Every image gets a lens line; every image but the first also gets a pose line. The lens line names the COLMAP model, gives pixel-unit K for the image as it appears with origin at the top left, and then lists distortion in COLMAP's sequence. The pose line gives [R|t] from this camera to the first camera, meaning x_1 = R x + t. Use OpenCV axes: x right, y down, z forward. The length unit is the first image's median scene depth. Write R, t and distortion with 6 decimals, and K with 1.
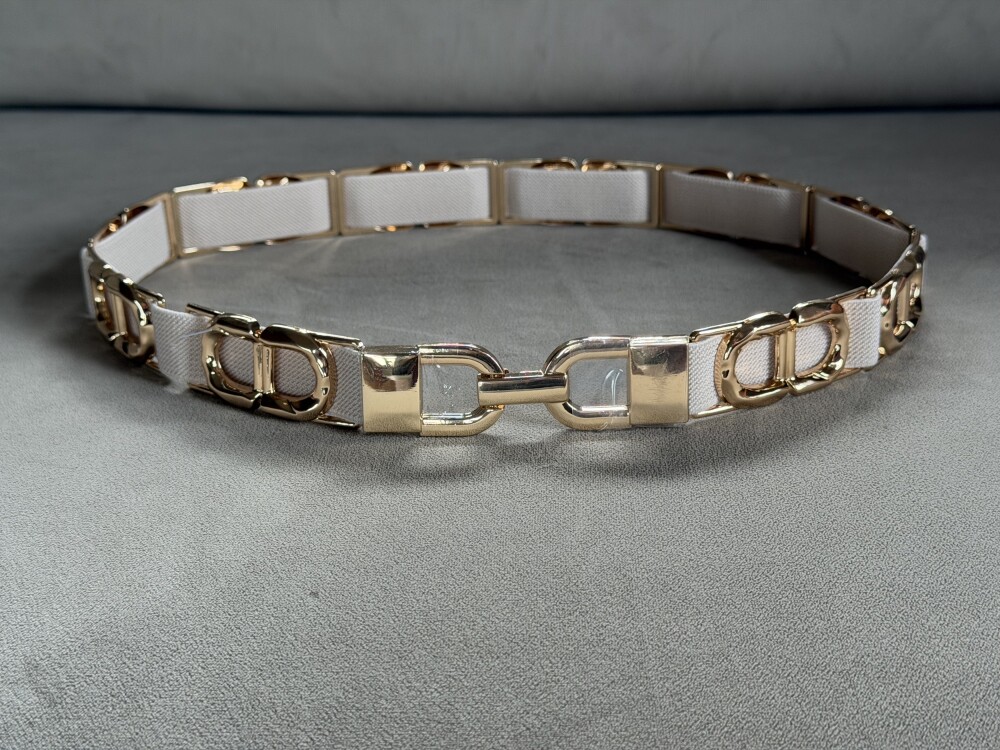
lens RADIAL K [[1372.9, 0, 503.6], [0, 1372.9, 374.9], [0, 0, 1]] dist [0.065973, 0.000000]
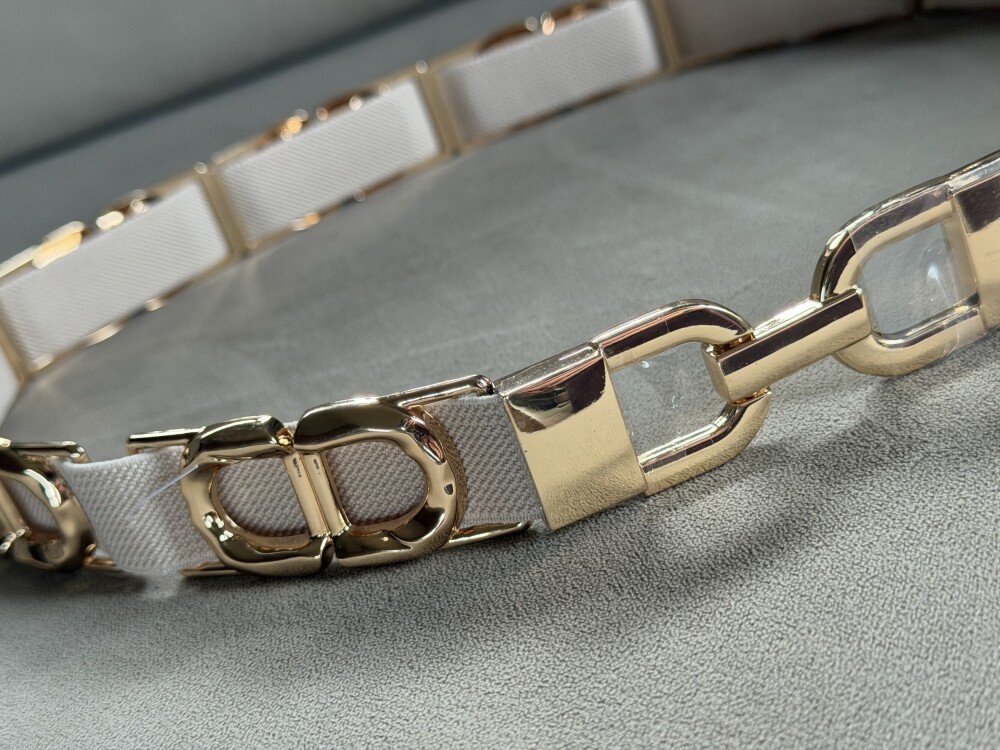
lens RADIAL K [[1489.9, 0, 500.0], [0, 1489.9, 379.4], [0, 0, 1]] dist [0.093274, 0.000000]
pose [[0.918467, -0.382033, 0.102317, -0.146863], [0.380230, 0.924137, 0.037356, -0.039624], [-0.108826, 0.004594, 0.994050, 0.397640]]
